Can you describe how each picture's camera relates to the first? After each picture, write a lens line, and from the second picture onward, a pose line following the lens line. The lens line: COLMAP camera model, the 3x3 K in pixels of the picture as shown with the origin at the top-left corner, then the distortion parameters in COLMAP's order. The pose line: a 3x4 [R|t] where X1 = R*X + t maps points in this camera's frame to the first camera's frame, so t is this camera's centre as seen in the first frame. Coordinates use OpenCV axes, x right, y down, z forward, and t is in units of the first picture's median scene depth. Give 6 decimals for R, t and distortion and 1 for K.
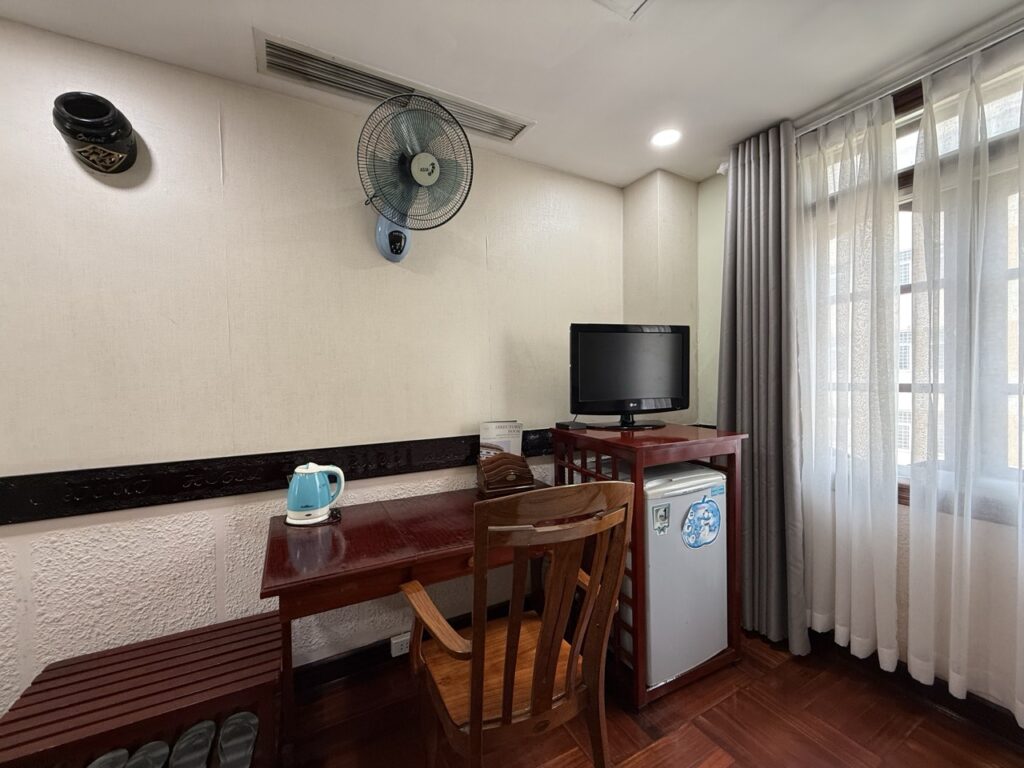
lens RADIAL K [[410.3, 0, 512.0], [0, 410.3, 384.0], [0, 0, 1]] dist [-0.000038, -0.000166]
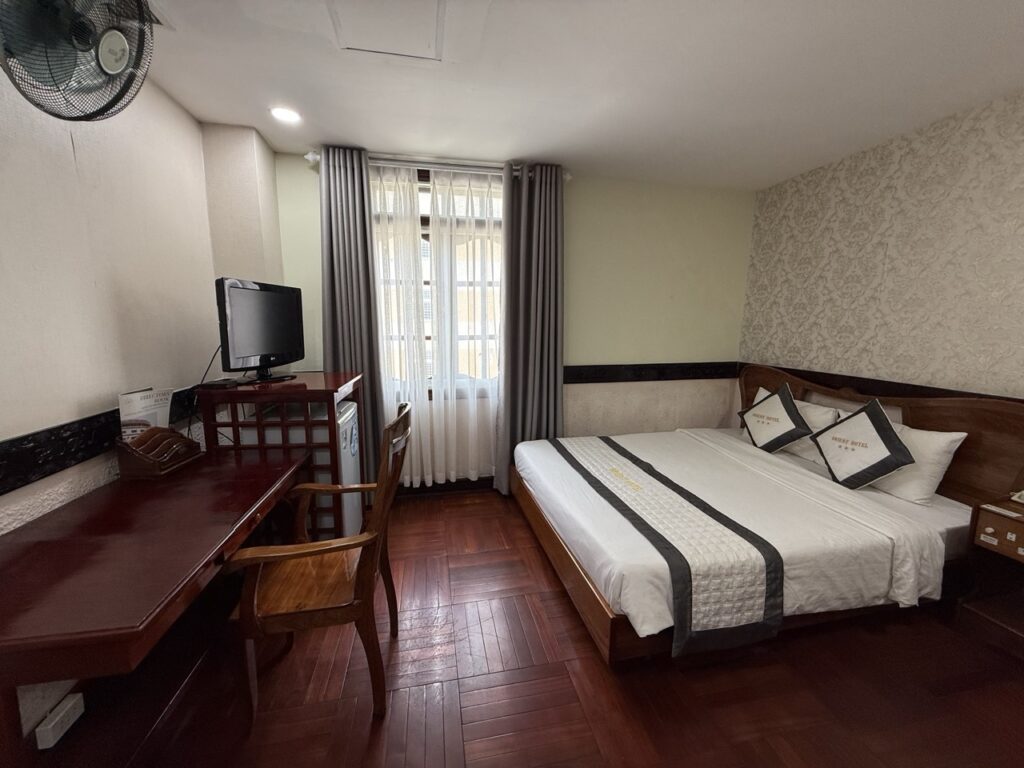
lens RADIAL K [[410.3, 0, 512.0], [0, 410.3, 384.0], [0, 0, 1]] dist [-0.000038, -0.000166]
pose [[0.292485, -0.129418, 0.947472, -0.590181], [0.014491, 0.991286, 0.130930, -0.016503], [-0.956160, -0.024565, 0.291811, 0.074896]]
